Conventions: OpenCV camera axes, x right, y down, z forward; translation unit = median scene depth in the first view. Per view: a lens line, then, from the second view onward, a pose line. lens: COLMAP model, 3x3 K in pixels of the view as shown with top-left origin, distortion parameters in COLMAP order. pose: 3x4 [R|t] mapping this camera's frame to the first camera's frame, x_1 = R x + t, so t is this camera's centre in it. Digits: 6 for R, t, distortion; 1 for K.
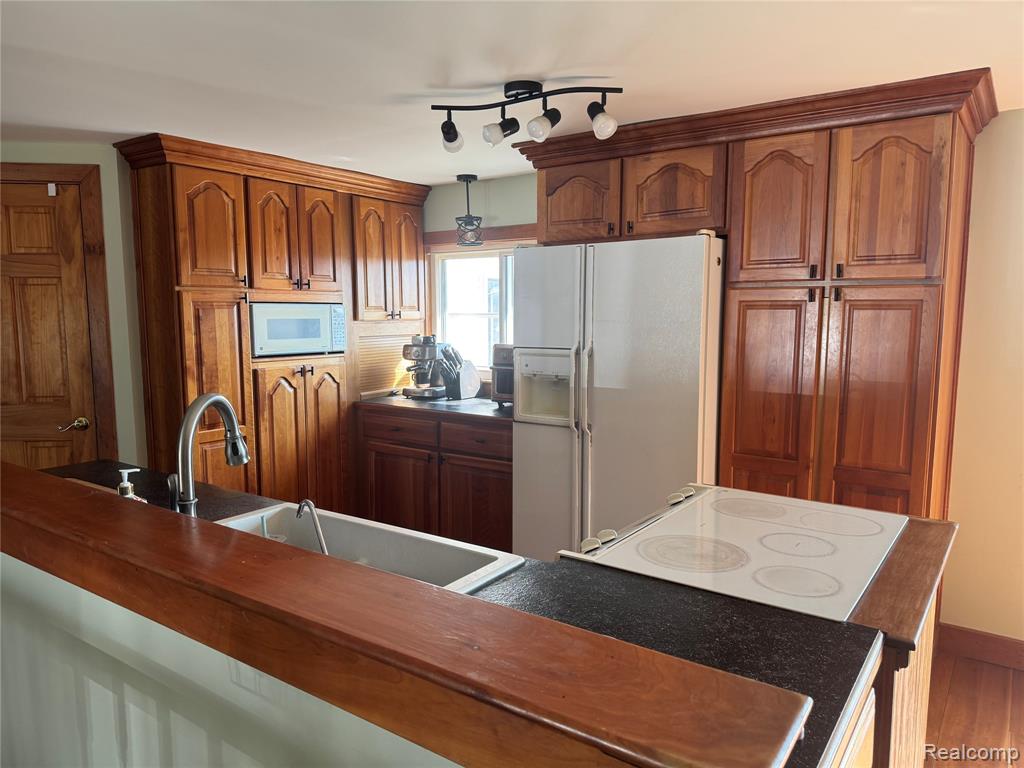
lens RADIAL K [[722.8, 0, 511.0], [0, 722.8, 379.8], [0, 0, 1]] dist [0.084195, -0.092657]
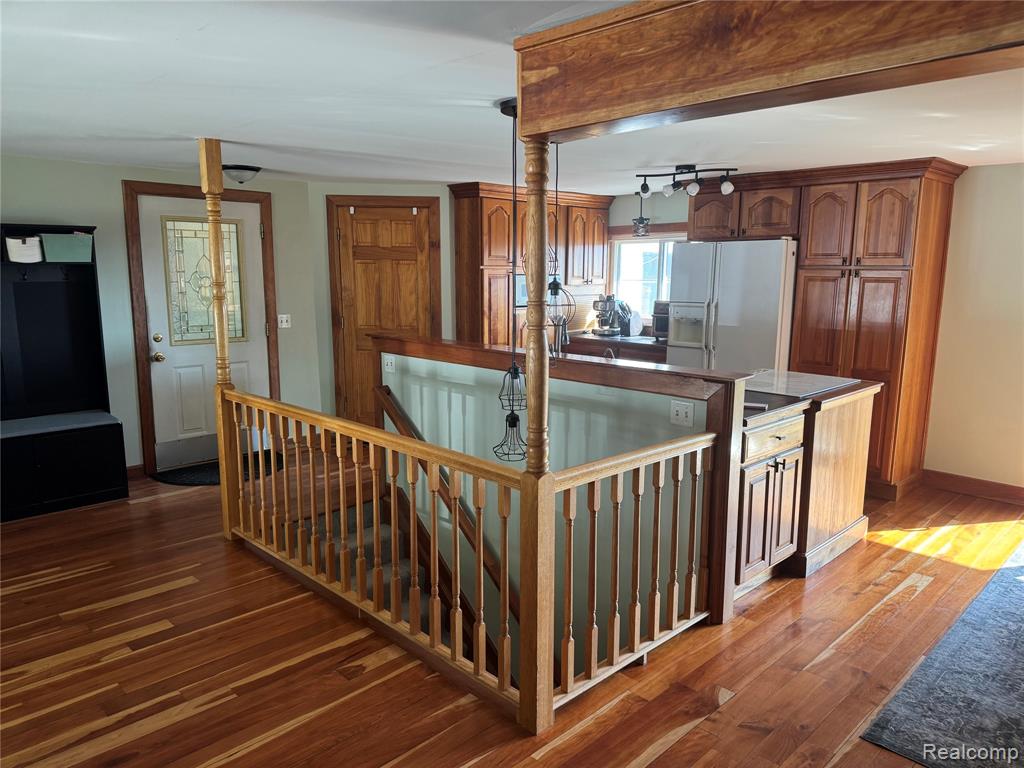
lens RADIAL K [[722.8, 0, 511.4], [0, 722.8, 393.0], [0, 0, 1]] dist [0.084195, -0.092657]
pose [[0.983819, 0.037240, -0.175251, -0.056893], [-0.024786, 0.997044, 0.072724, 0.054588], [0.177441, -0.067204, 0.981834, -0.774122]]
